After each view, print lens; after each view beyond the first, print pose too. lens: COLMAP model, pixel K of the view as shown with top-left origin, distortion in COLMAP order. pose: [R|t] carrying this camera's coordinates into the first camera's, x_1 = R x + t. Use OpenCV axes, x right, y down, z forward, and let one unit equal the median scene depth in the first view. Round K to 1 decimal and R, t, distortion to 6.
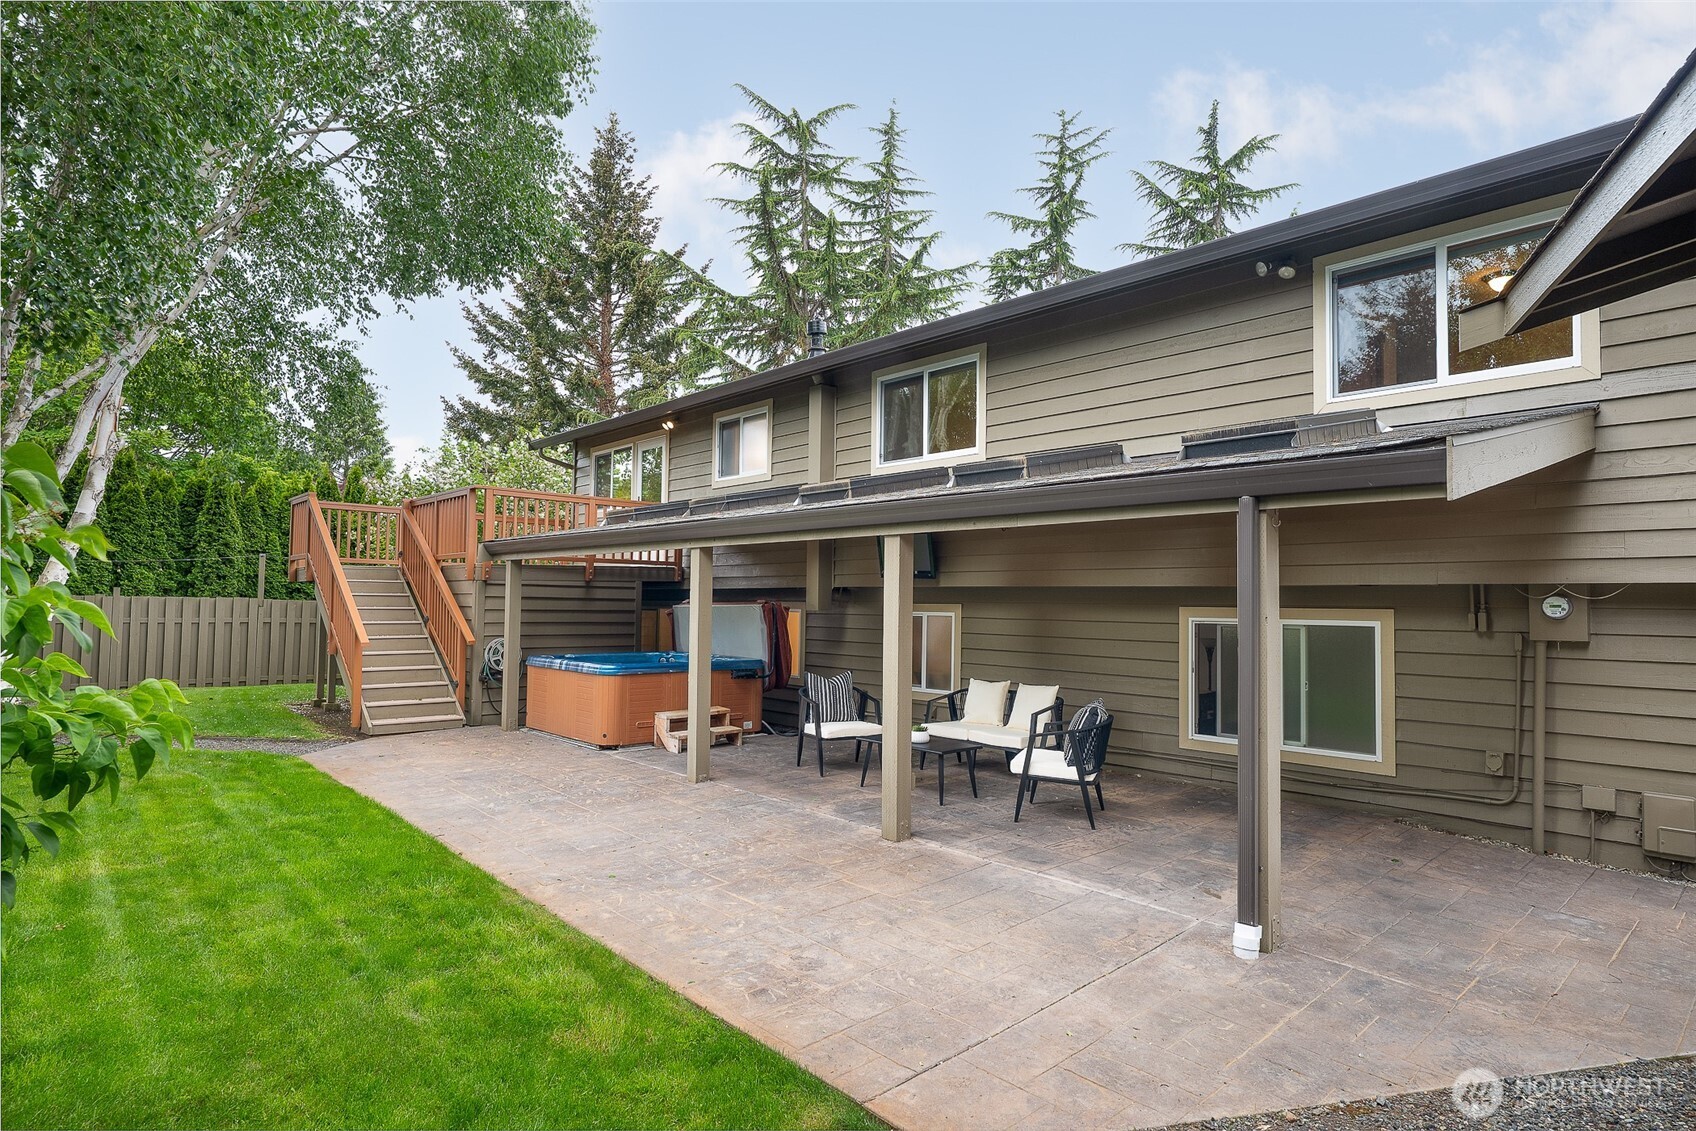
lens RADIAL K [[915.7, 0, 849.4], [0, 915.7, 554.5], [0, 0, 1]] dist [0.004838, 0.000989]
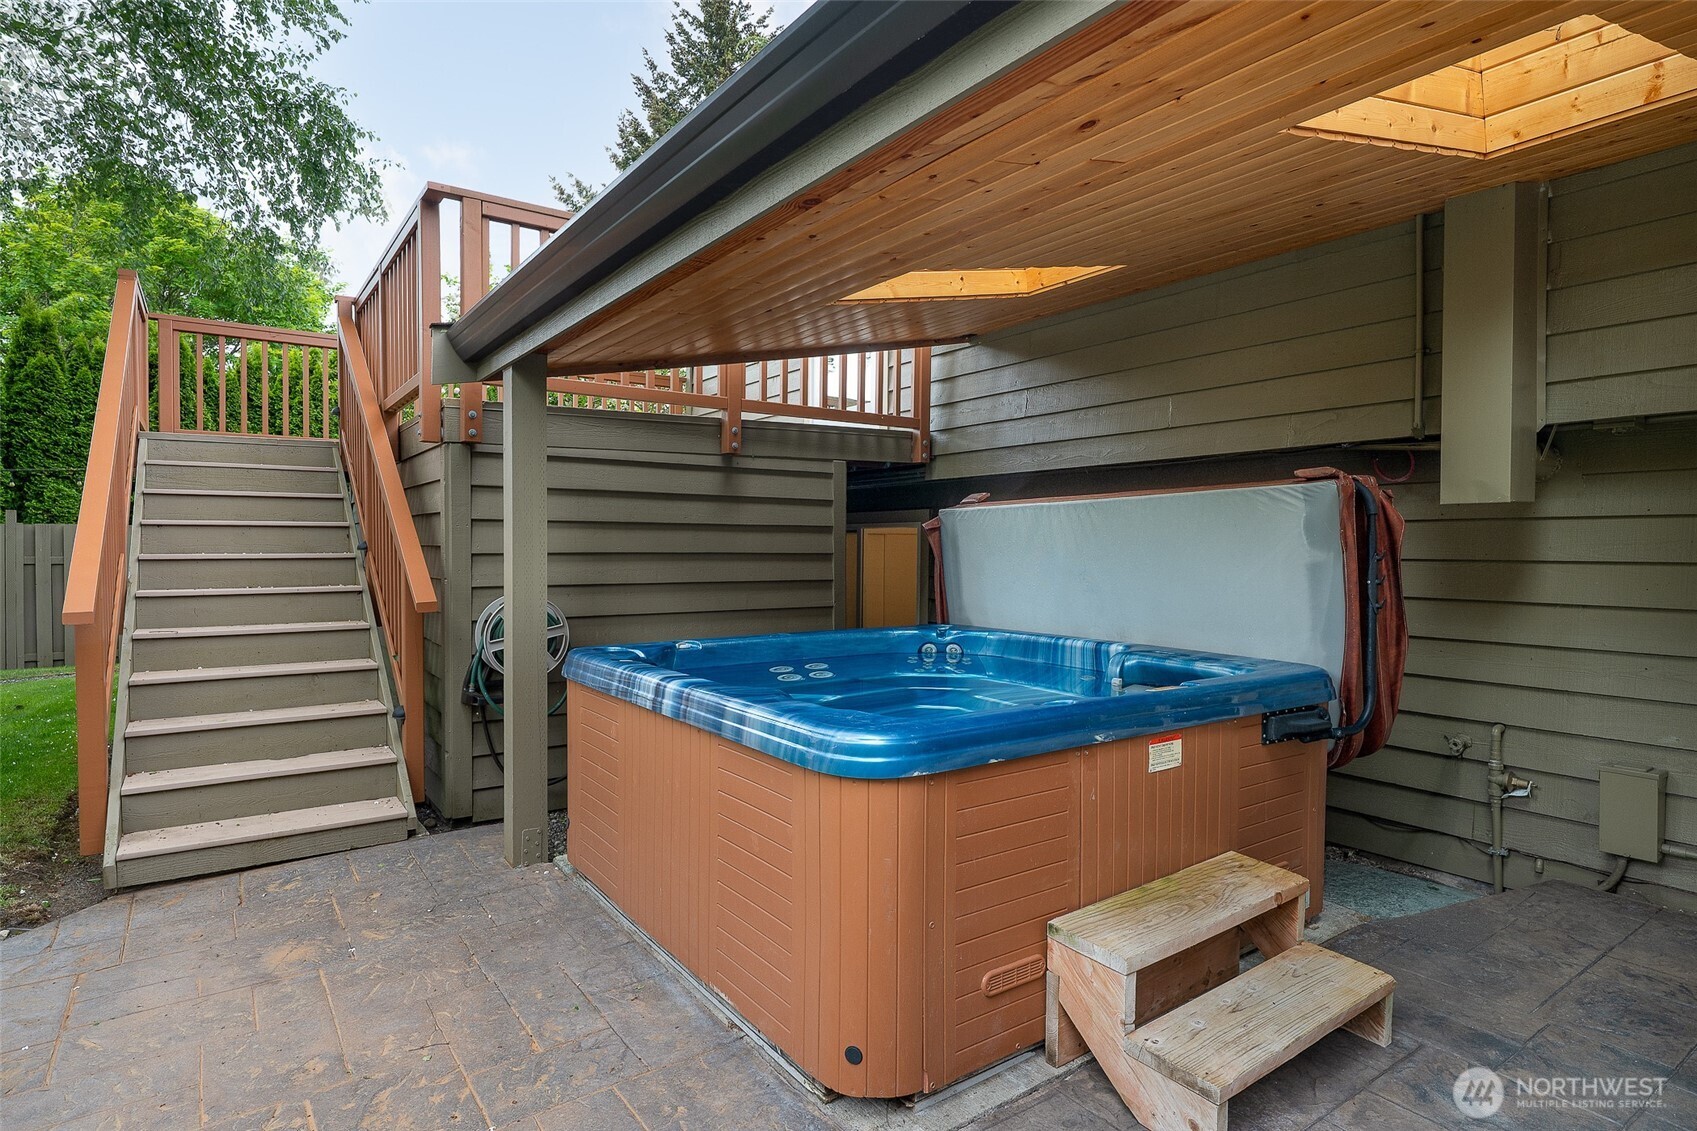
lens RADIAL K [[909.1, 0, 848.7], [0, 909.1, 557.9], [0, 0, 1]] dist [0.001624, -0.000214]
pose [[0.992436, -0.006025, -0.122617, -0.176941], [0.013905, 0.997884, 0.063508, 0.049427], [0.121975, -0.064733, 0.990420, 0.582557]]
